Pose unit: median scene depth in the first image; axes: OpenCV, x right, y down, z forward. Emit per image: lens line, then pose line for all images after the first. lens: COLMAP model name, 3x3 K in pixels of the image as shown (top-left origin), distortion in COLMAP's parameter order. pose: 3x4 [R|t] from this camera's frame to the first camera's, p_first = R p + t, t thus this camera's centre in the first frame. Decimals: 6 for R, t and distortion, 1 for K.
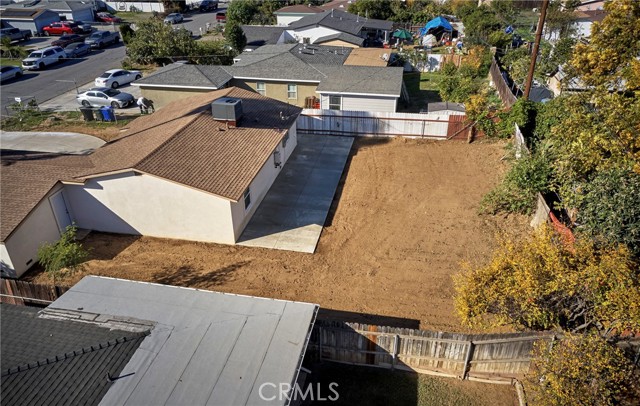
lens RADIAL K [[467.5, 0, 322.5], [0, 467.5, 202.1], [0, 0, 1]] dist [-0.001728, 0.001716]
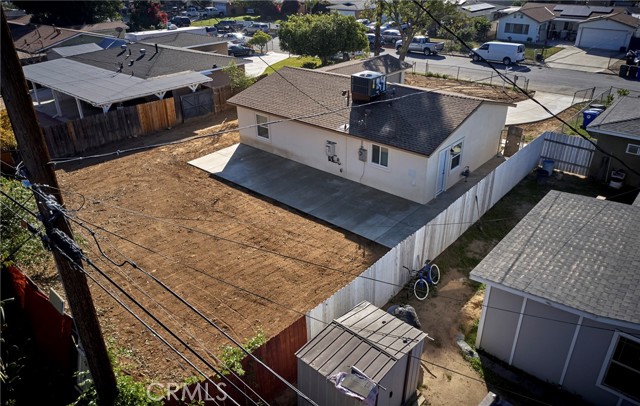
lens RADIAL K [[467.5, 0, 322.5], [0, 467.5, 202.1], [0, 0, 1]] dist [-0.001728, 0.001716]
pose [[-0.496299, 0.407765, -0.766430, 0.514680], [-0.422535, 0.657754, 0.623557, -0.481247], [0.758387, 0.633315, -0.154148, 1.024643]]
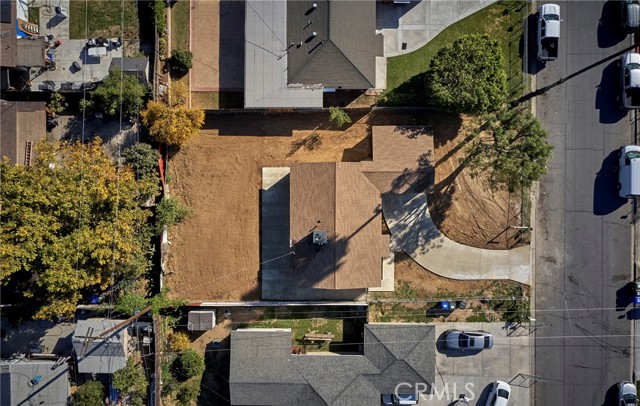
lens RADIAL K [[467.5, 0, 322.5], [0, 467.5, 202.1], [0, 0, 1]] dist [-0.001728, 0.001716]
pose [[-0.981799, 0.187693, 0.029002, -0.244228], [-0.067458, -0.487383, 0.870578, -1.417882], [0.177537, 0.852777, 0.491174, 0.019205]]
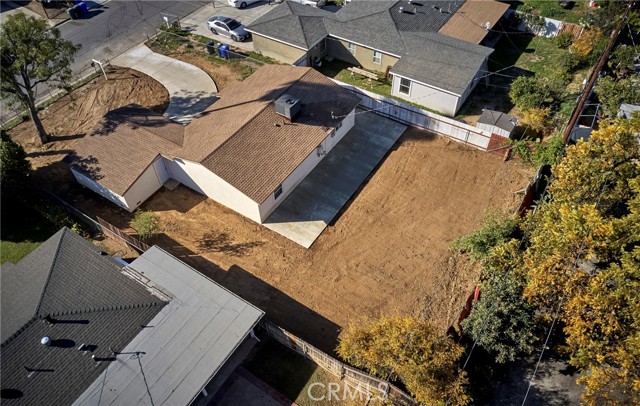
lens RADIAL K [[467.5, 0, 322.5], [0, 467.5, 202.1], [0, 0, 1]] dist [-0.001728, 0.001716]
pose [[0.926981, 0.274097, -0.256079, 0.232714], [-0.176008, 0.920695, 0.348342, -0.351159], [0.331251, -0.277835, 0.901710, -0.144486]]
